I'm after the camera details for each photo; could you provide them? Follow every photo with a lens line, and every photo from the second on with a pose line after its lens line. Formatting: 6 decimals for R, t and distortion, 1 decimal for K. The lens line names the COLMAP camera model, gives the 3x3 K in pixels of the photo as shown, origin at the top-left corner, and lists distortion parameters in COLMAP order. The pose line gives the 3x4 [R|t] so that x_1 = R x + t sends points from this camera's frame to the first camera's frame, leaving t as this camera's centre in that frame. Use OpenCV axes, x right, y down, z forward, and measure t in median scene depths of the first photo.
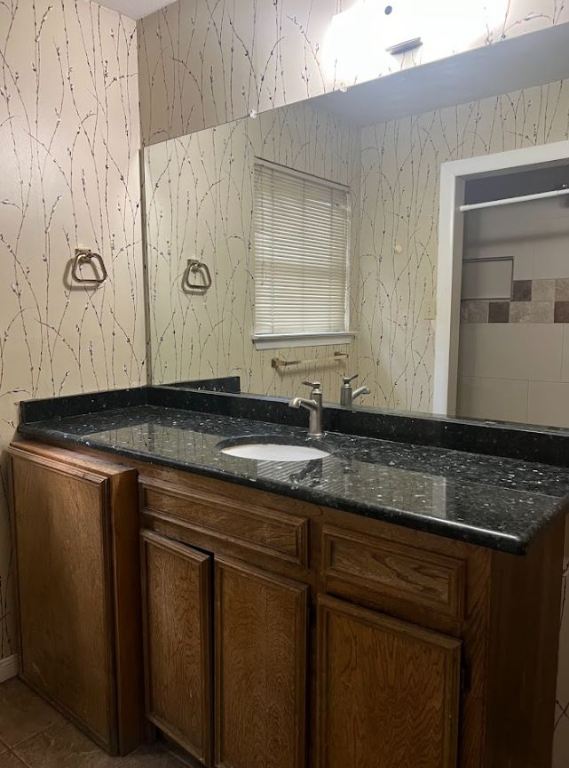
lens RADIAL K [[576.2, 0, 284.4], [0, 576.2, 385.1], [0, 0, 1]] dist [0.023104, -0.017388]
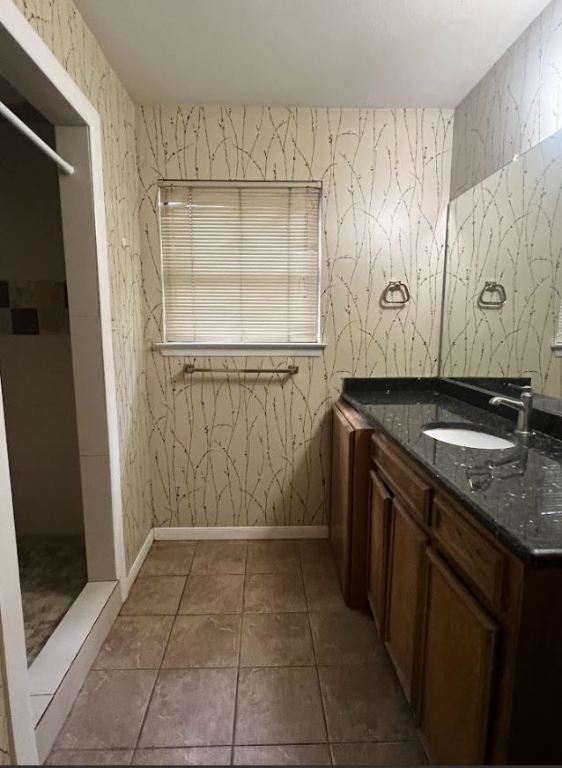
lens RADIAL K [[409.1, 0, 280.0], [0, 409.1, 382.3], [0, 0, 1]] dist [-0.002560, -0.000175]
pose [[0.667553, 0.110613, -0.736300, 0.251465], [-0.093915, 0.993514, 0.064108, -0.014919], [0.738616, 0.026354, 0.673611, 0.072548]]
